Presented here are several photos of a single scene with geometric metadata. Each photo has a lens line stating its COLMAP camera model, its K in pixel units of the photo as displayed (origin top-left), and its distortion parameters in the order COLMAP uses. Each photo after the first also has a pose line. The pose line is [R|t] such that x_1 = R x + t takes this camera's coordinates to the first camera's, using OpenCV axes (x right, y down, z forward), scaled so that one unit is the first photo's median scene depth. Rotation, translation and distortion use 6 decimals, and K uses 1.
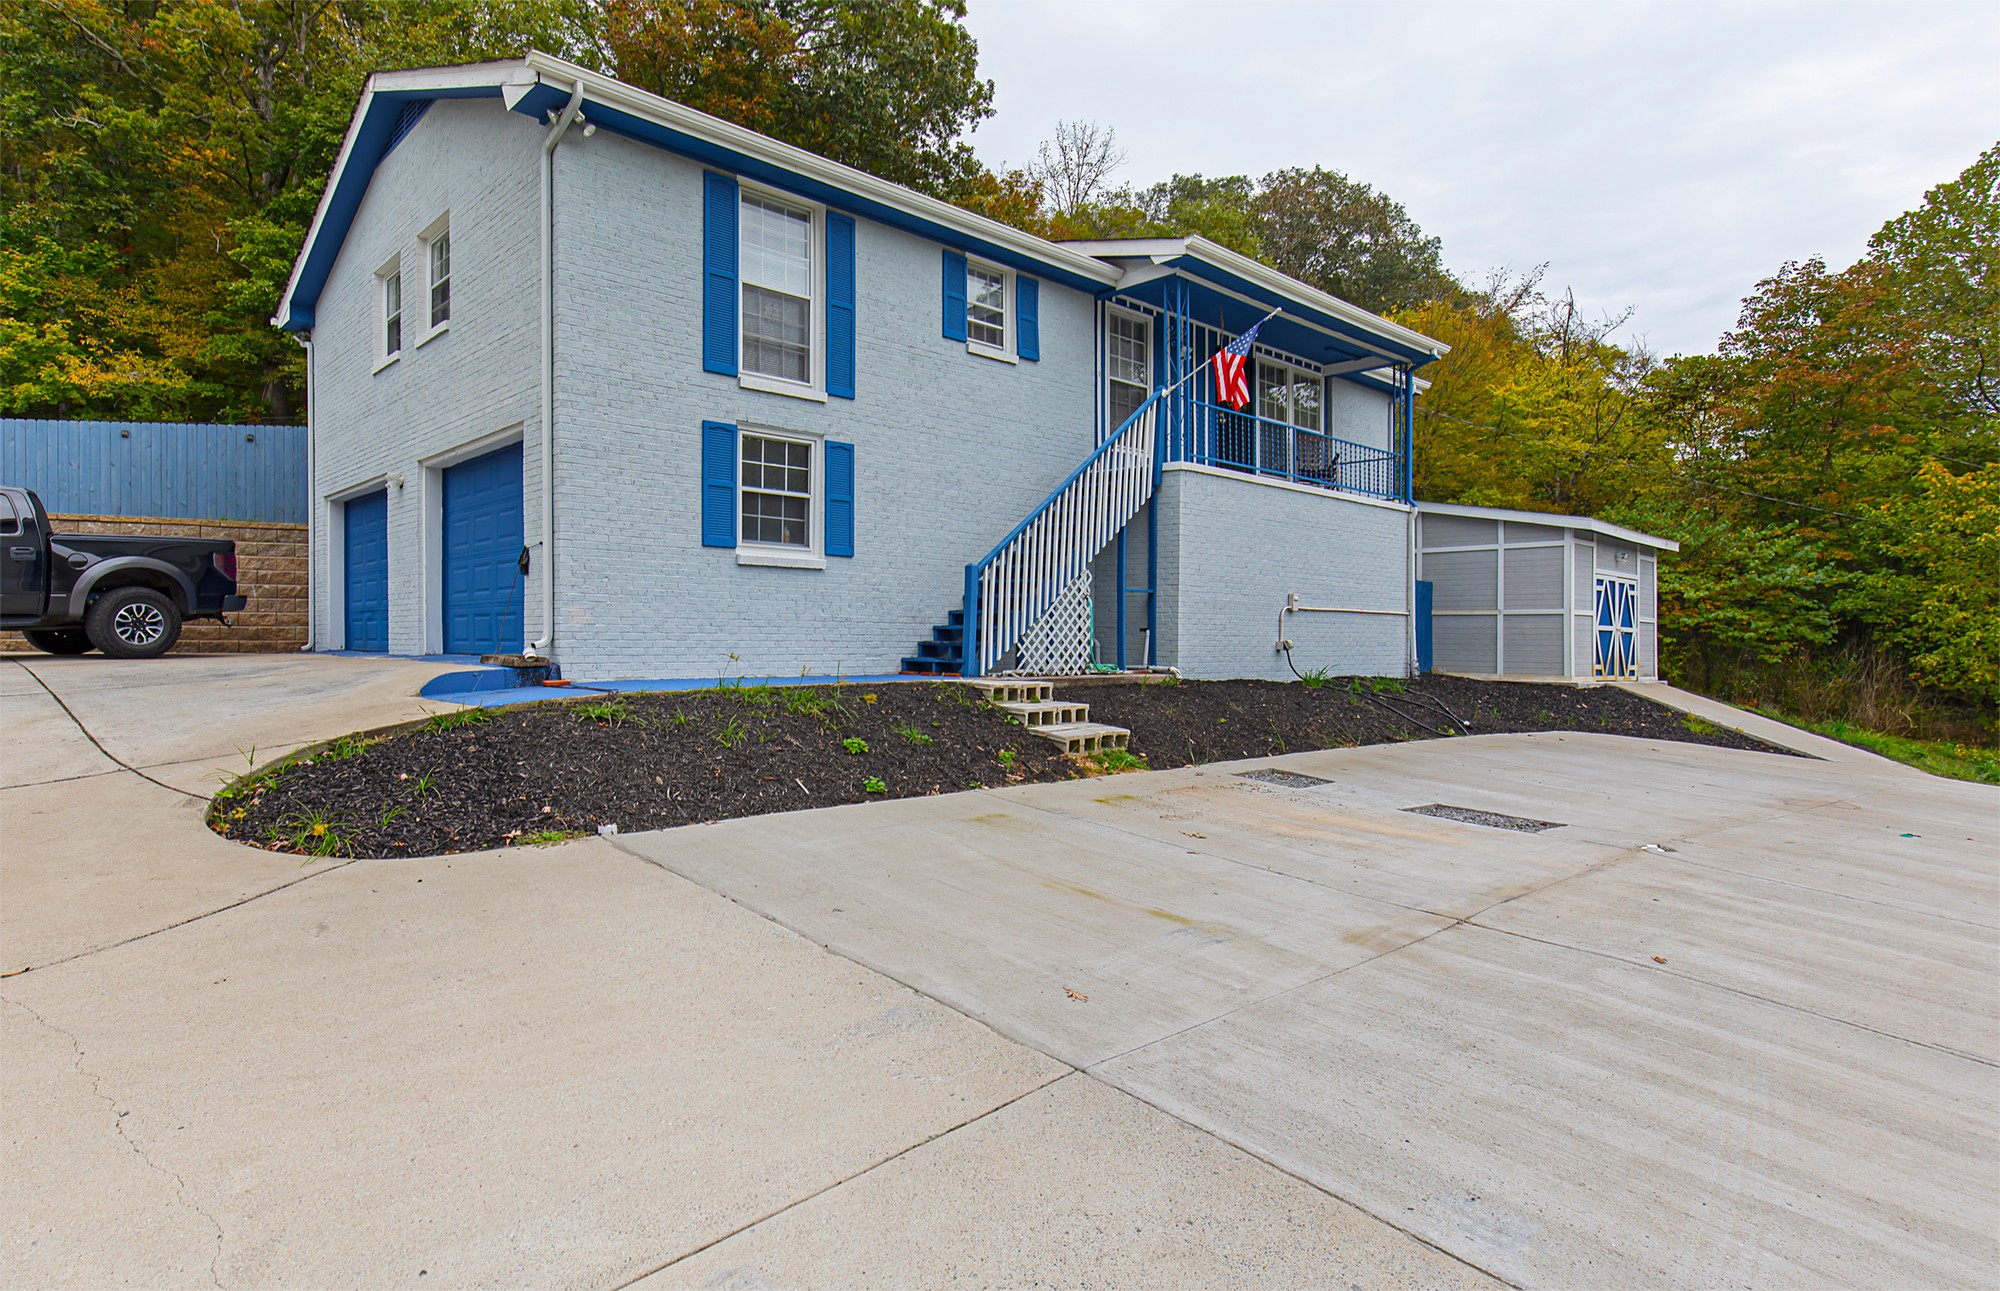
lens RADIAL K [[1025.8, 0, 843.0], [0, 1025.8, 651.2], [0, 0, 1]] dist [0.004427, 0.000224]
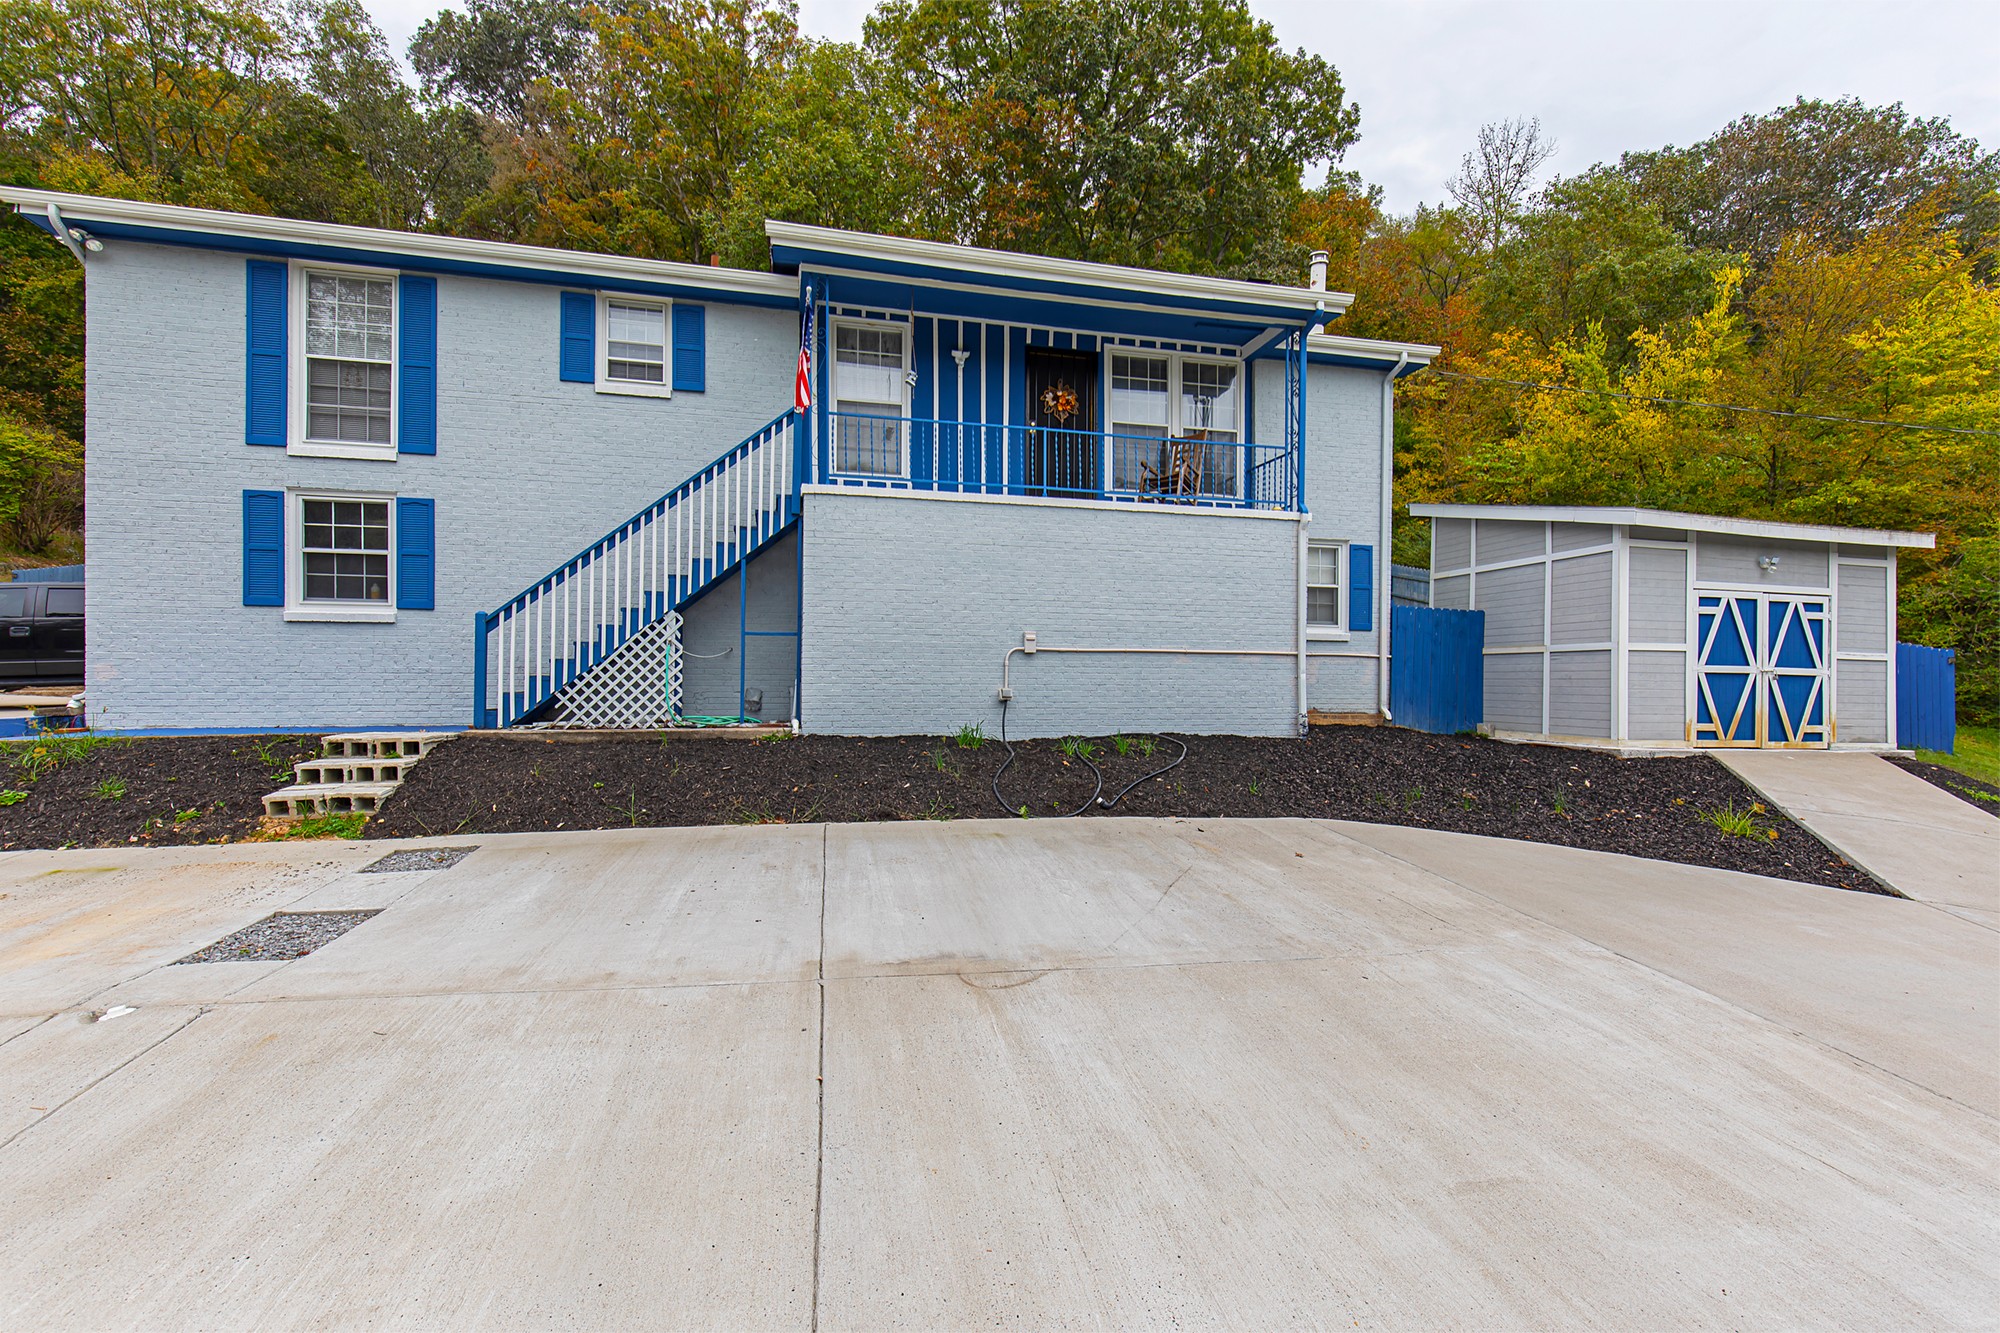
lens RADIAL K [[909.4, 0, 1002.7], [0, 909.4, 700.8], [0, 0, 1]] dist [-0.000769, 0.001887]
pose [[0.907369, 0.001562, -0.420332, 0.884374], [-0.001157, 0.999999, 0.001218, -0.002683], [0.420333, -0.000619, 0.907370, 0.407942]]
